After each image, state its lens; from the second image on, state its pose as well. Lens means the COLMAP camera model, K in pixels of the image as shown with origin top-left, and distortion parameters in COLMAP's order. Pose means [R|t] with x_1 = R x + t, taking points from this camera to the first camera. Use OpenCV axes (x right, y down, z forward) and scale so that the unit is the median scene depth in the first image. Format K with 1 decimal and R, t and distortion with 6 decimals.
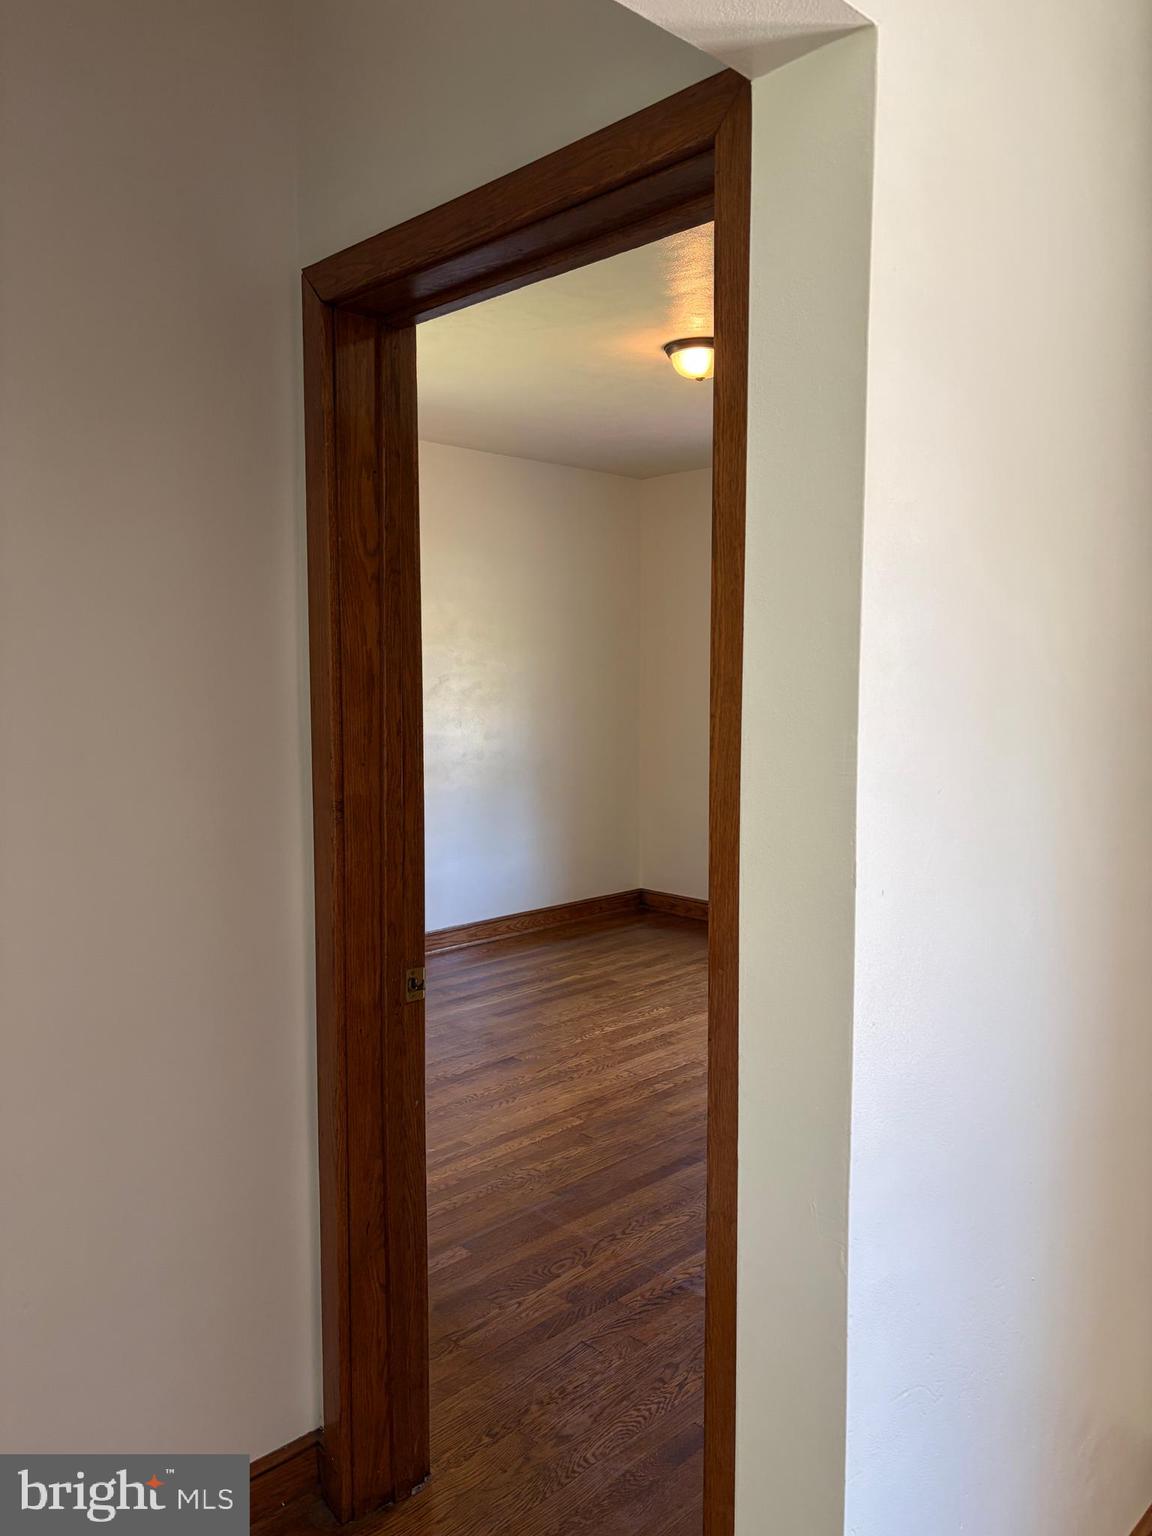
lens RADIAL K [[1159.3, 0, 580.8], [0, 1159.3, 768.4], [0, 0, 1]] dist [0.042614, -0.041504]
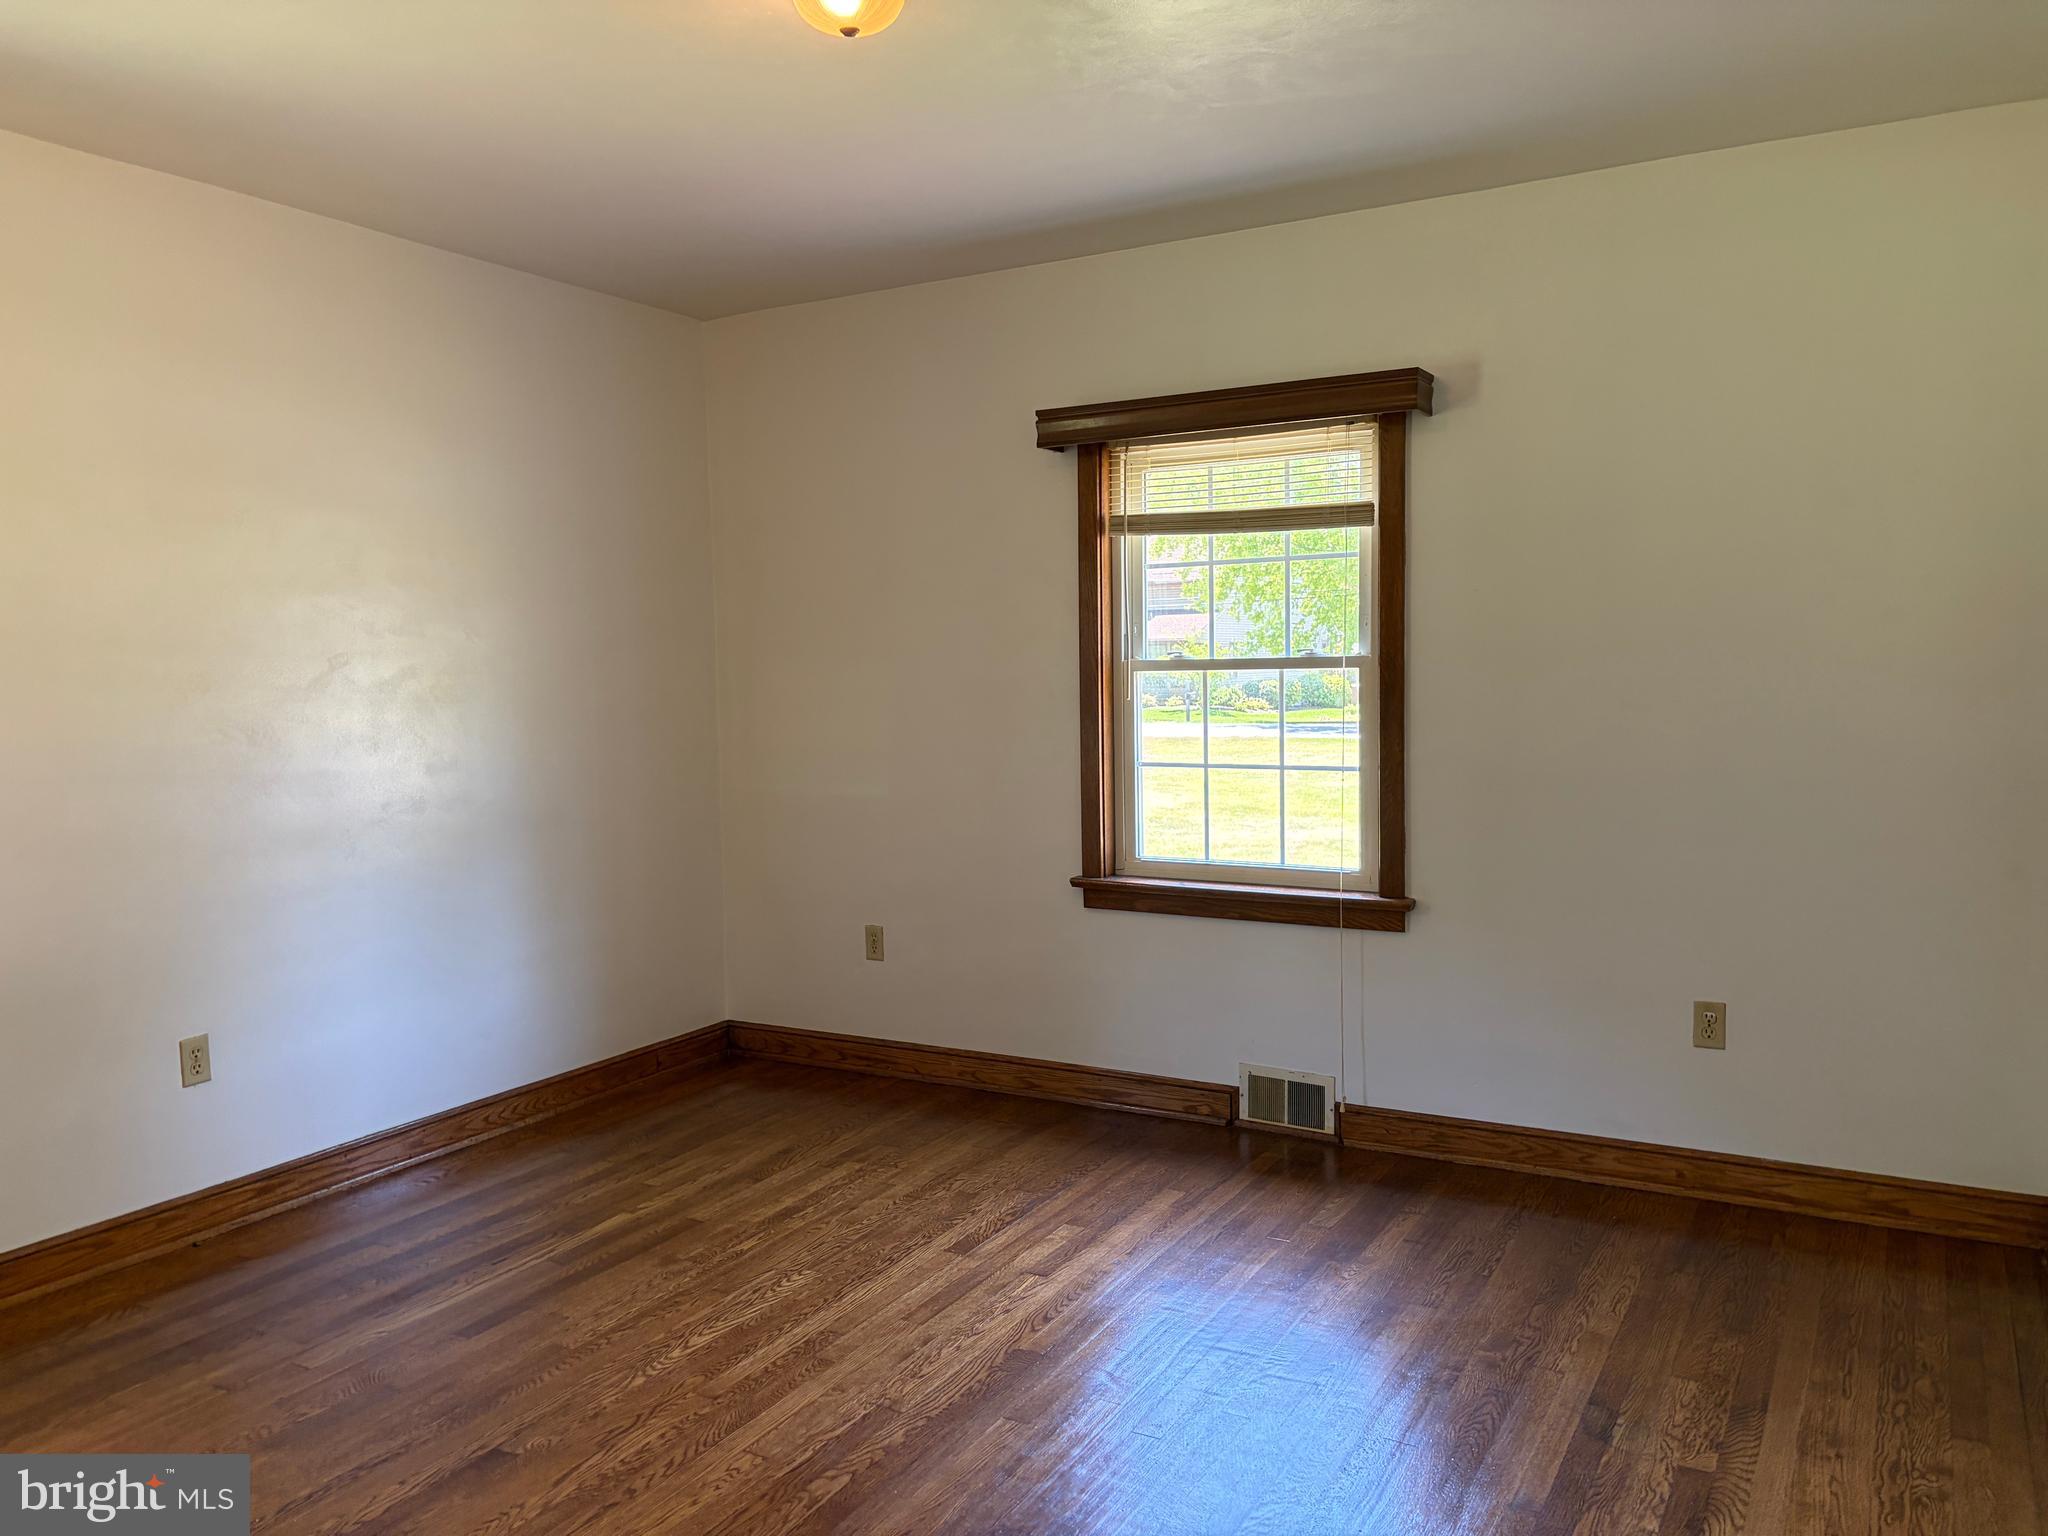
lens RADIAL K [[1545.7, 0, 1003.5], [0, 1545.7, 767.3], [0, 0, 1]] dist [0.042614, -0.041504]
pose [[0.966422, -0.034892, 0.254578, -0.010121], [0.040319, 0.999057, -0.016131, -0.007146], [-0.253775, 0.025854, 0.966918, 0.278802]]
